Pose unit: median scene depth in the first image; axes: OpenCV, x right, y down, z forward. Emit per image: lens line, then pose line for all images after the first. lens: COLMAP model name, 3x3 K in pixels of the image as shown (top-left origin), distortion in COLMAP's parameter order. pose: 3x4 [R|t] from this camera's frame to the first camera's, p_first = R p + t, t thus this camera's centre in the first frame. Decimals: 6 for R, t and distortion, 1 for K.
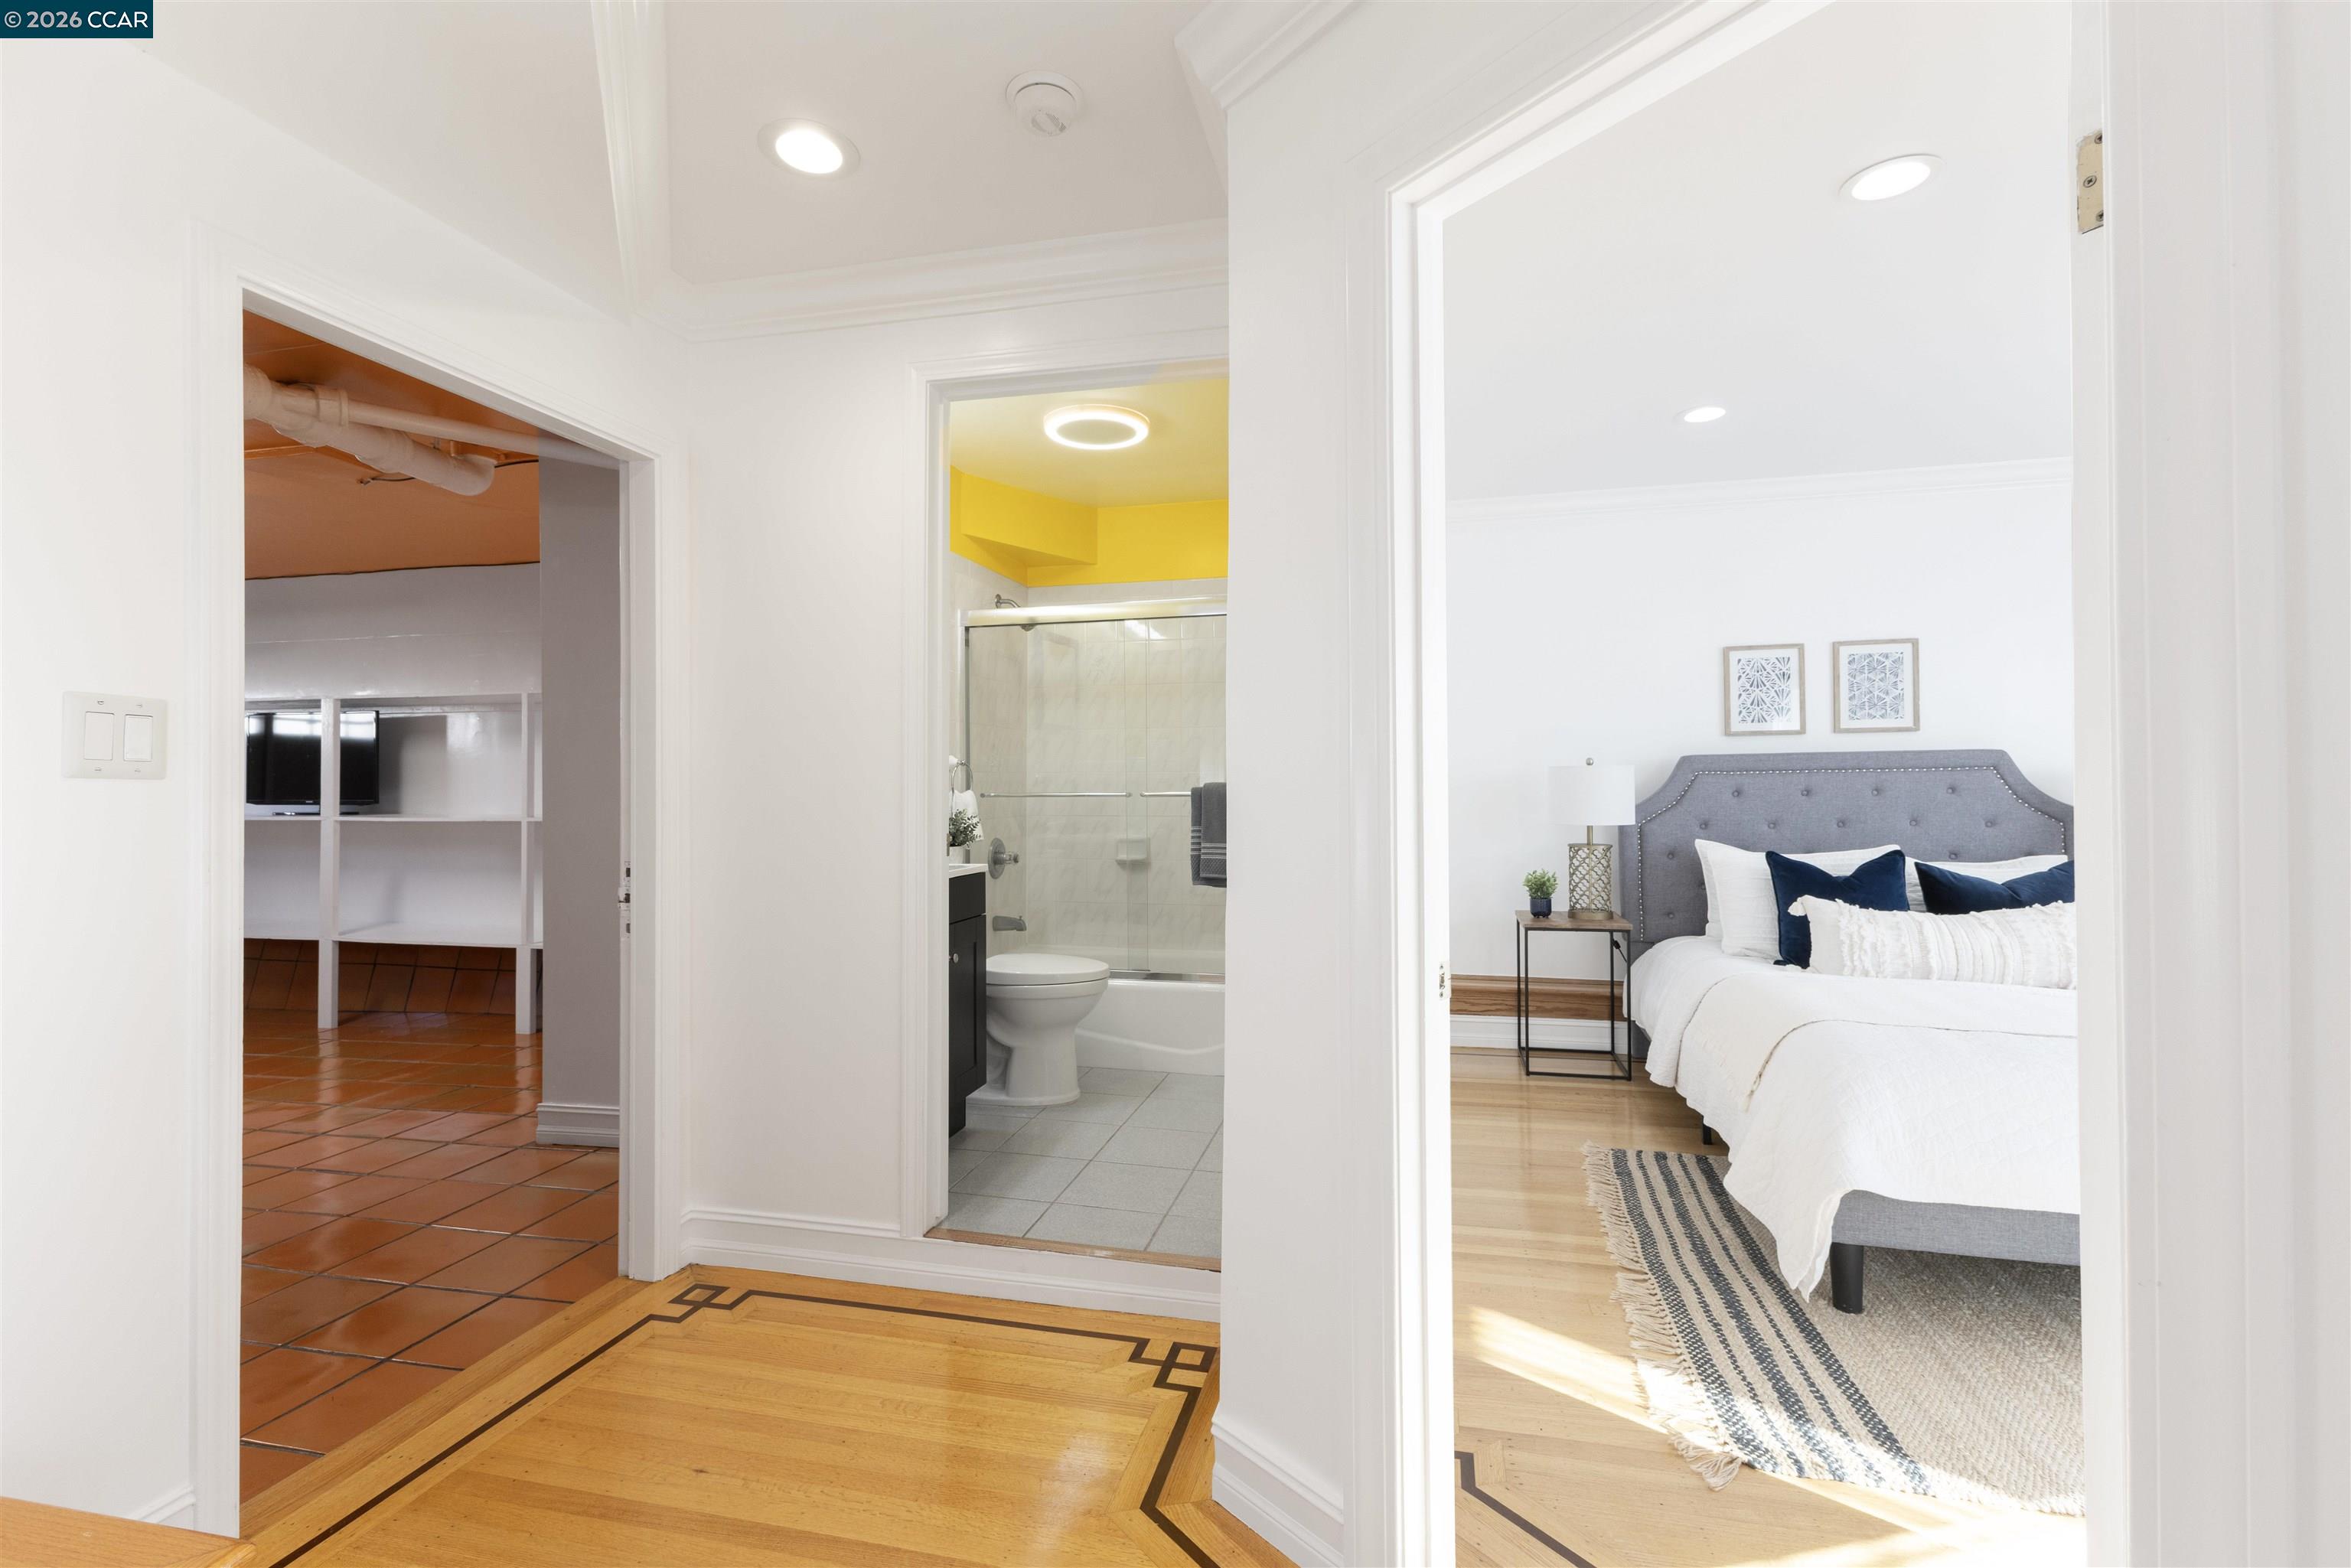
lens RADIAL K [[1029.3, 0, 1163.4], [0, 1029.3, 778.7], [0, 0, 1]] dist [0.011066, -0.000360]
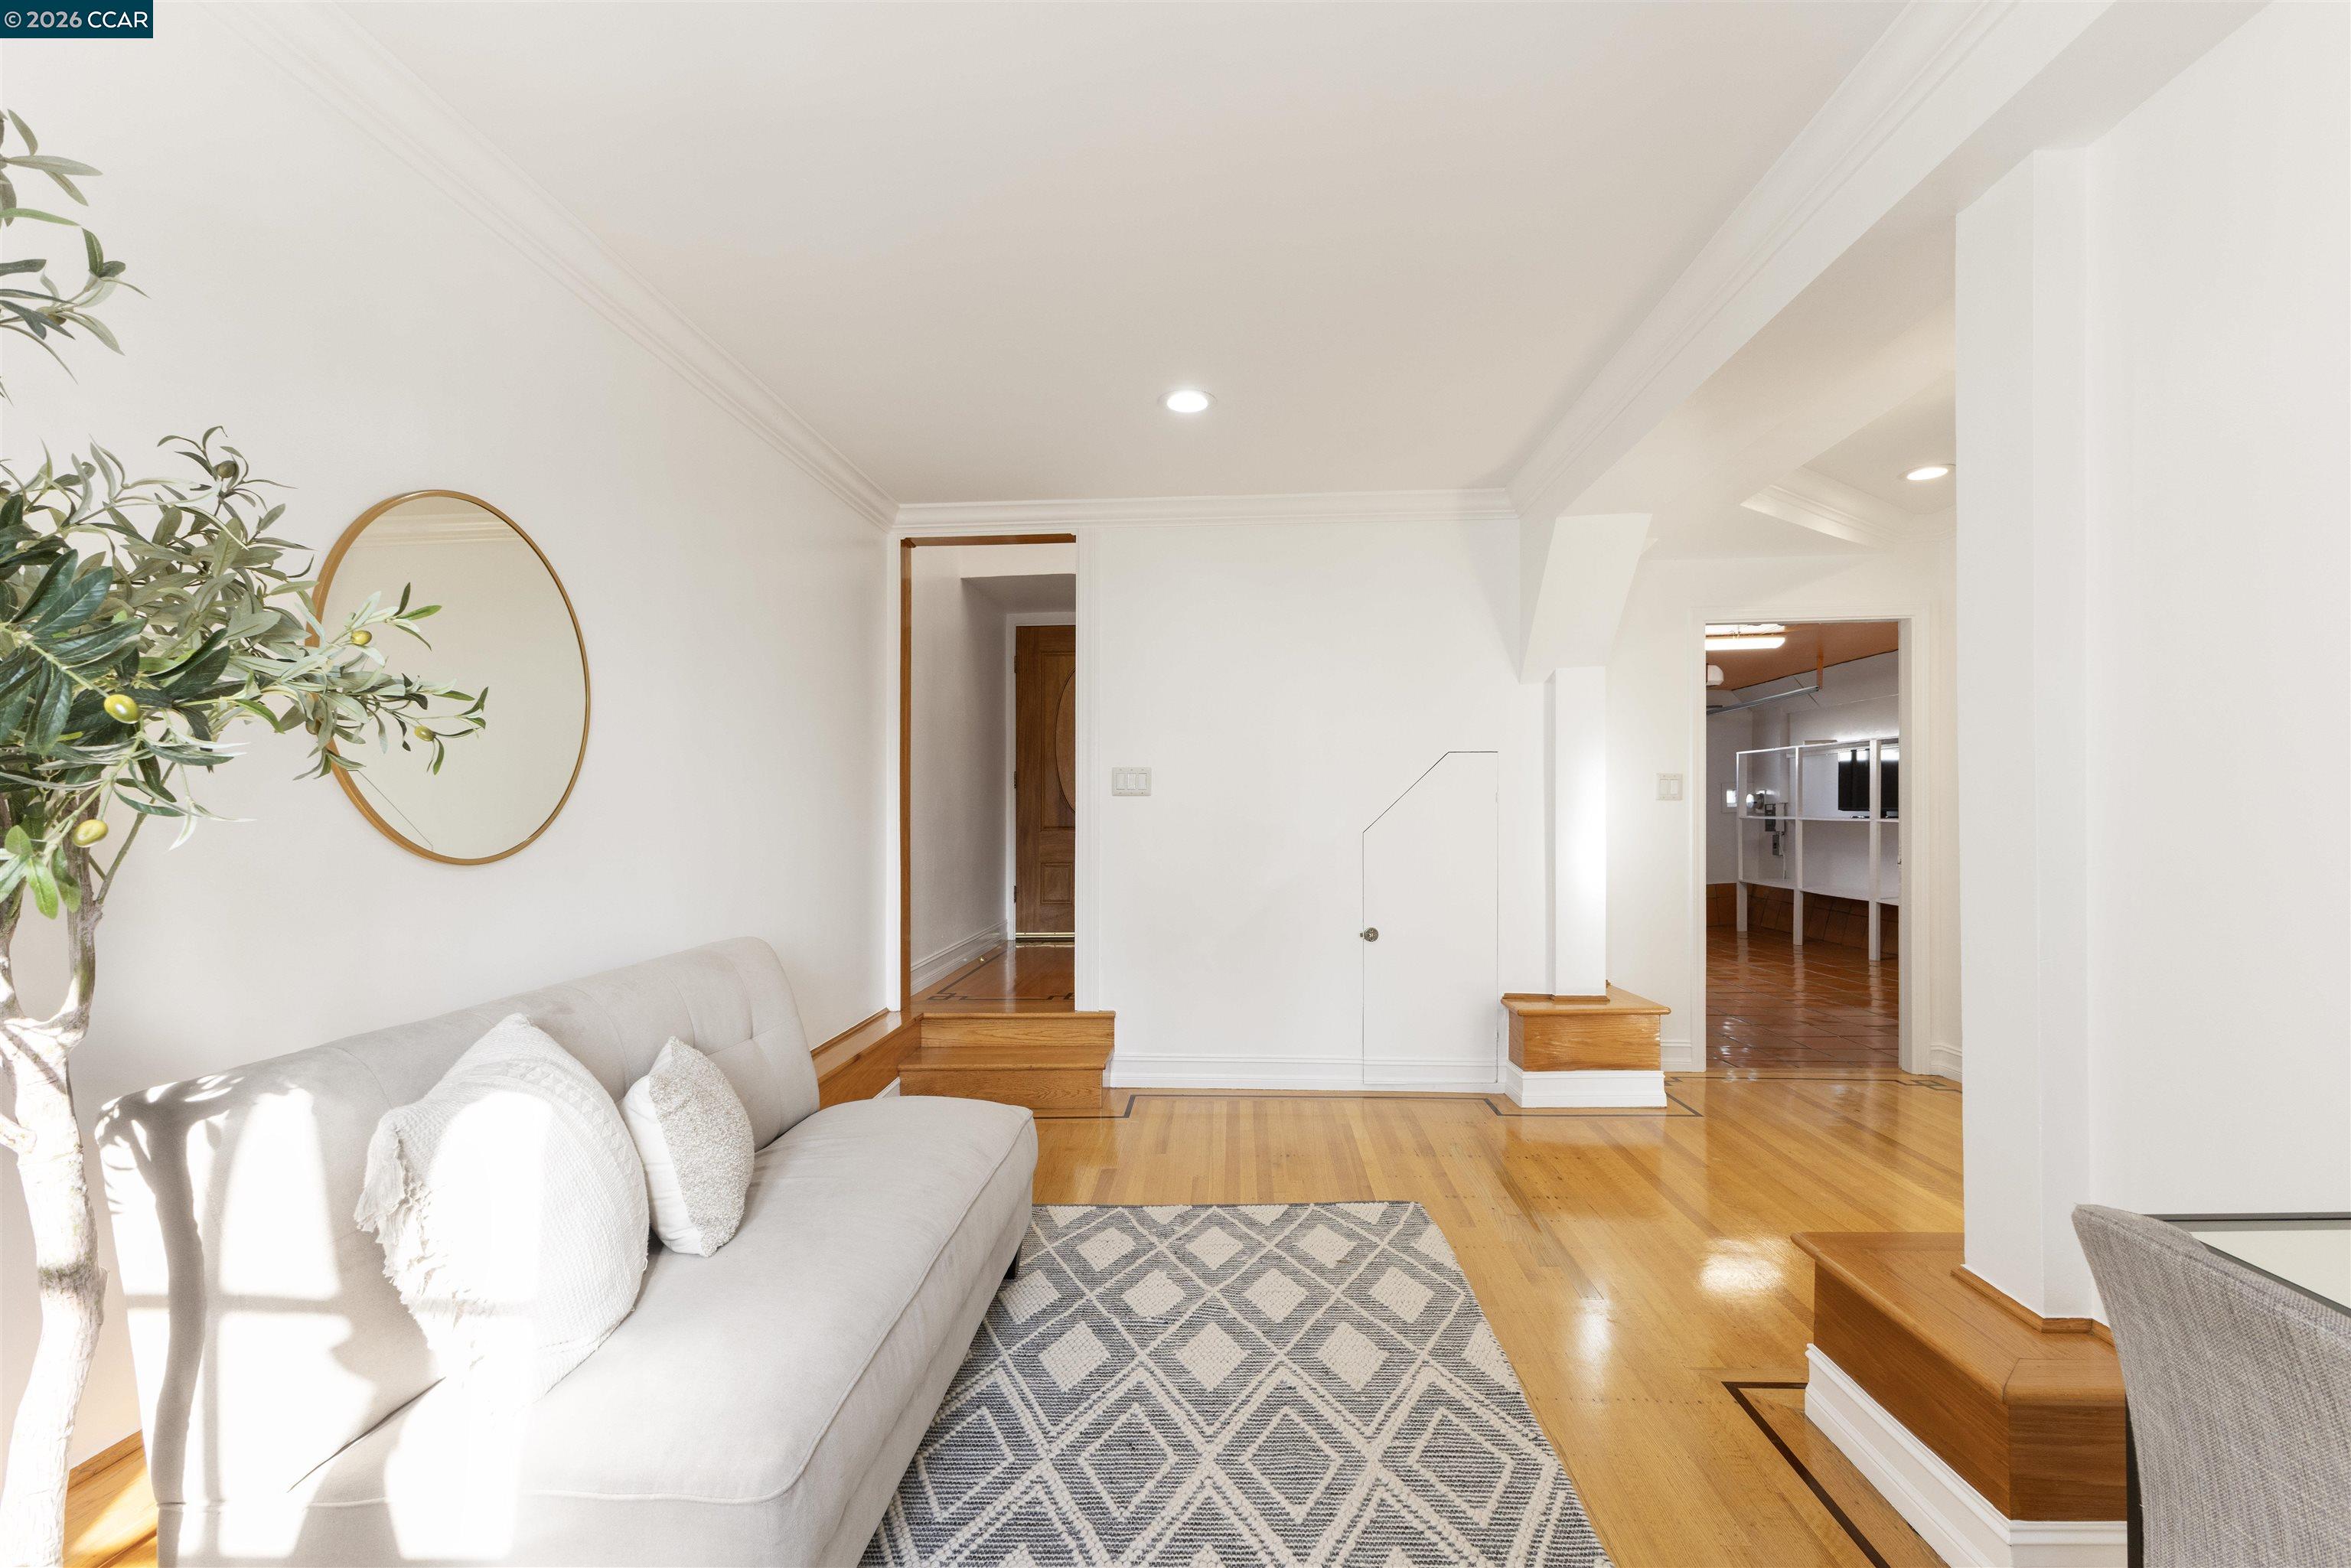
lens RADIAL K [[1029.3, 0, 1206.2], [0, 1029.3, 813.5], [0, 0, 1]] dist [0.011066, -0.000360]
pose [[0.213119, 0.007048, -0.977001, 0.610175], [0.017862, 0.999779, 0.011109, -0.007563], [0.976863, -0.019819, 0.212946, -0.355390]]
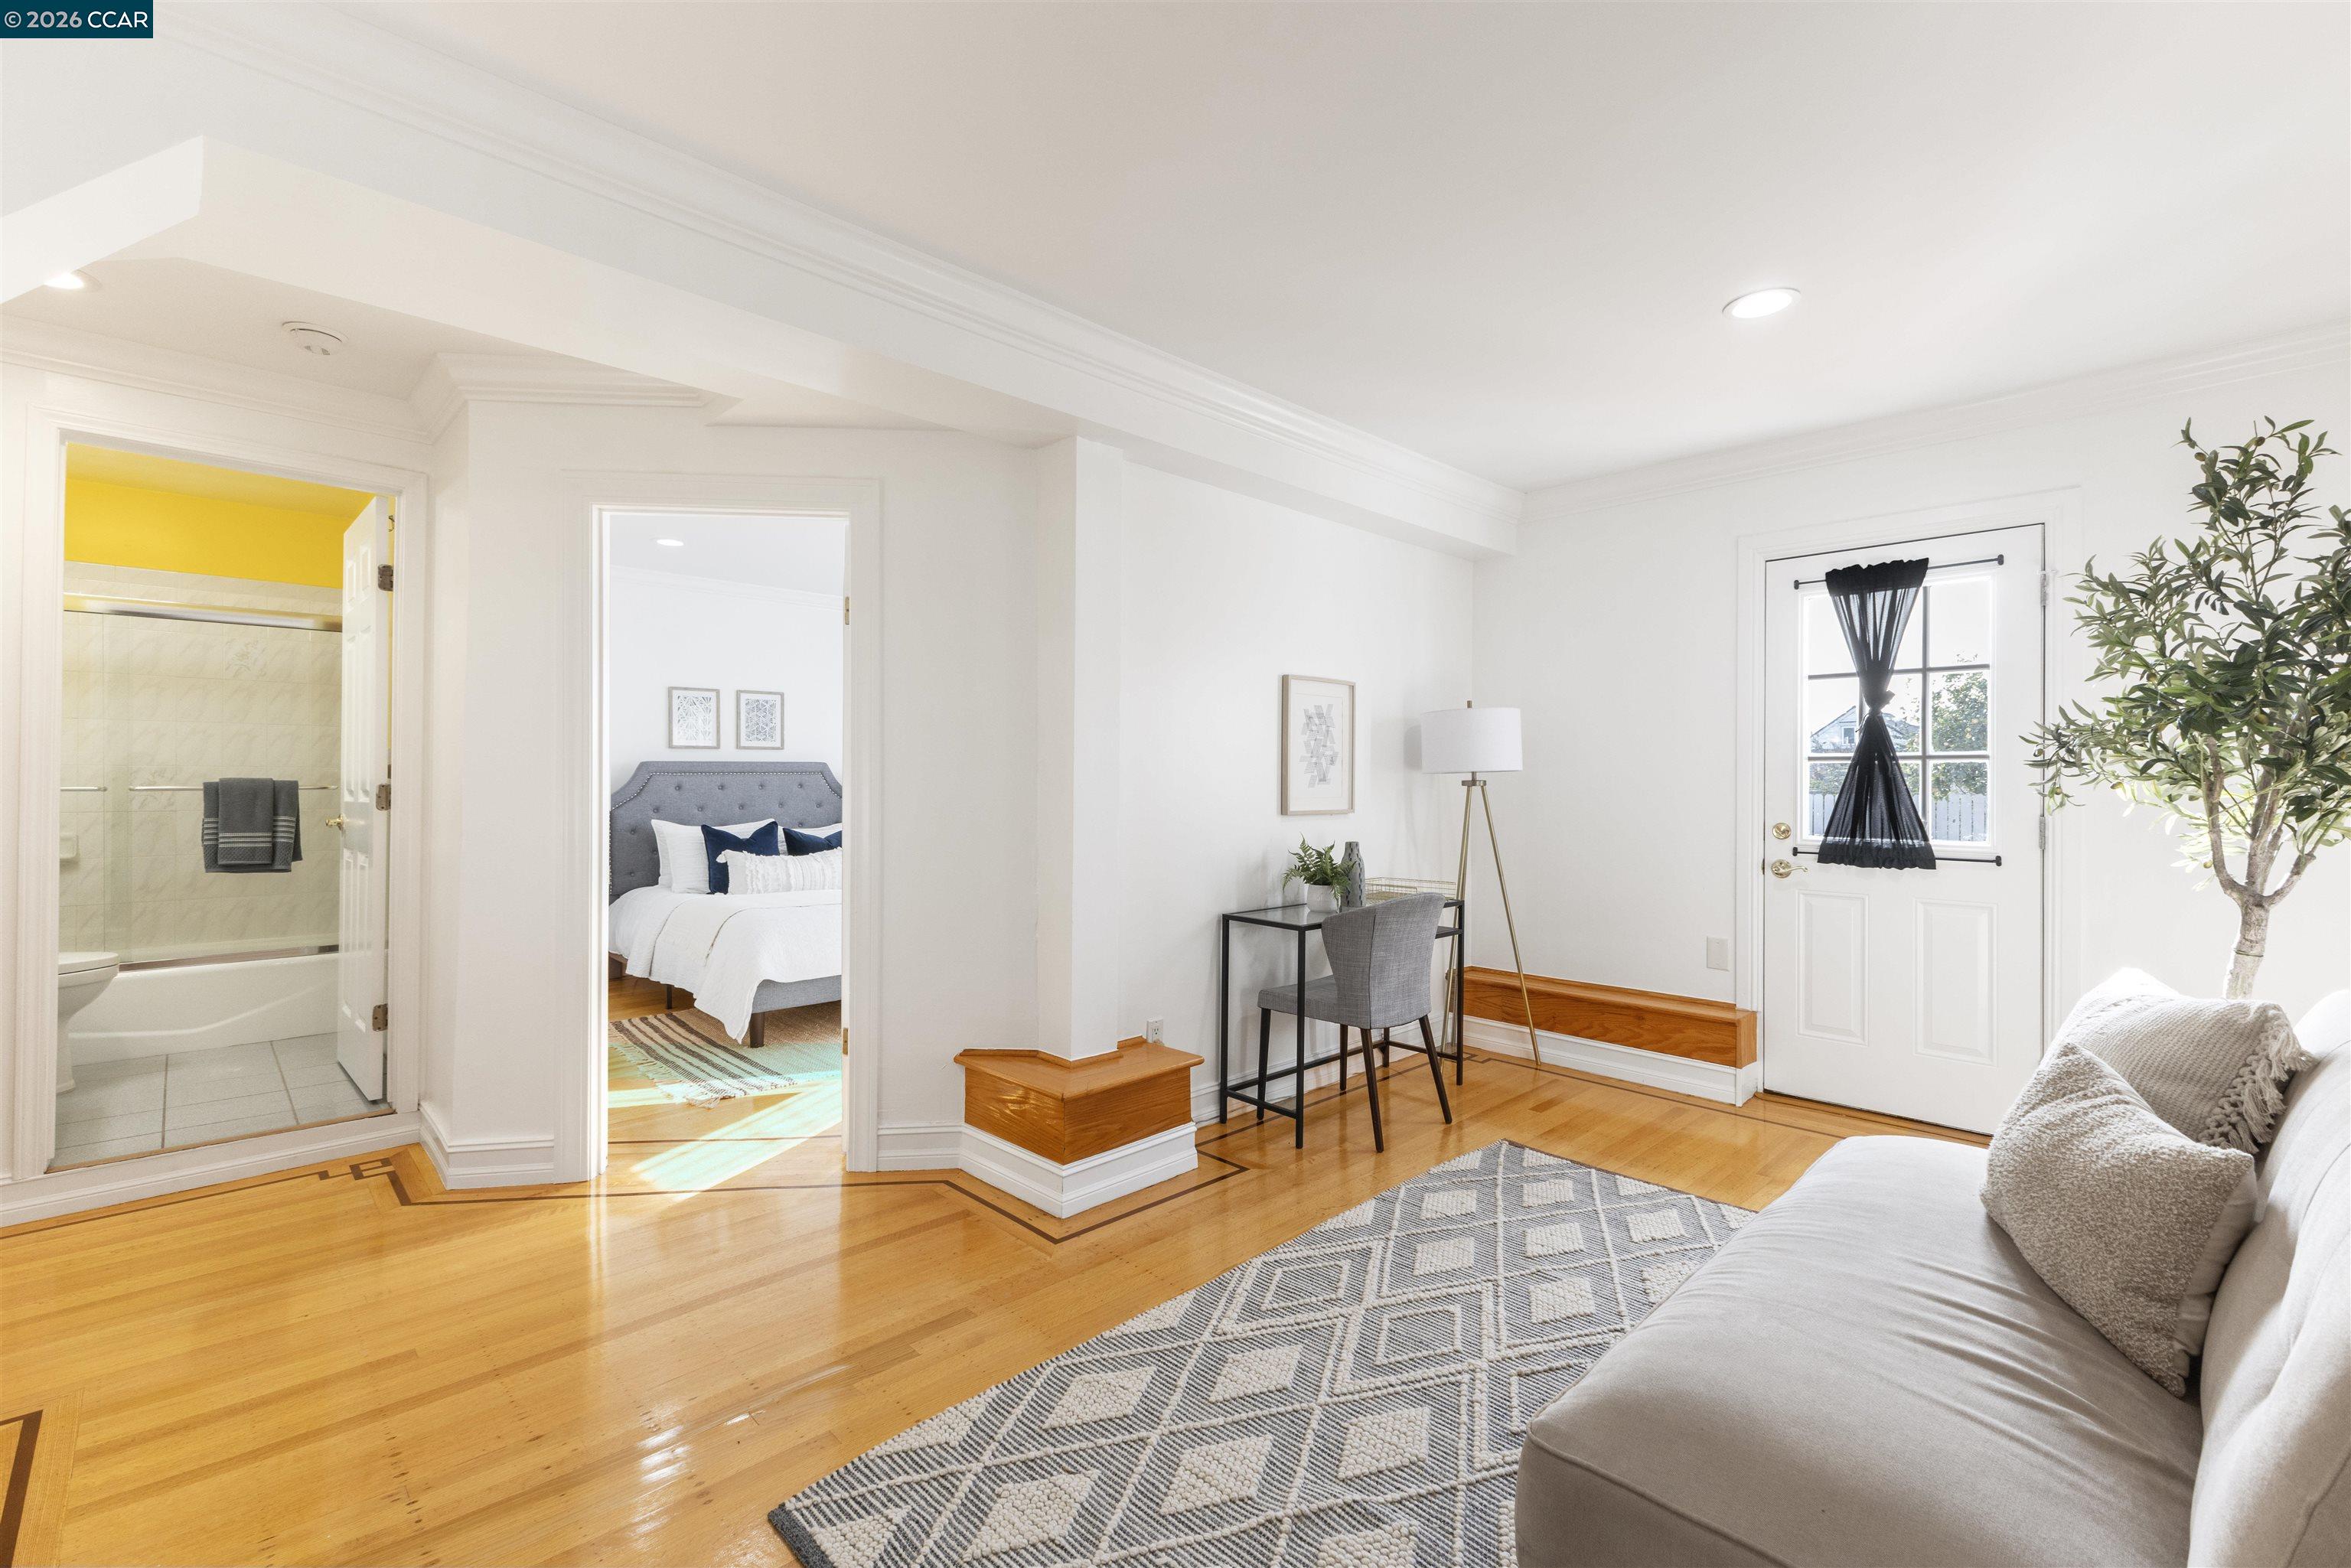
lens RADIAL K [[1029.3, 0, 1186.6], [0, 1029.3, 778.0], [0, 0, 1]] dist [0.011066, -0.000360]
pose [[0.524098, 0.009706, 0.851602, -0.328749], [-0.013893, 0.999899, -0.002846, -0.005768], [-0.851544, -0.010340, 0.524180, -0.402947]]
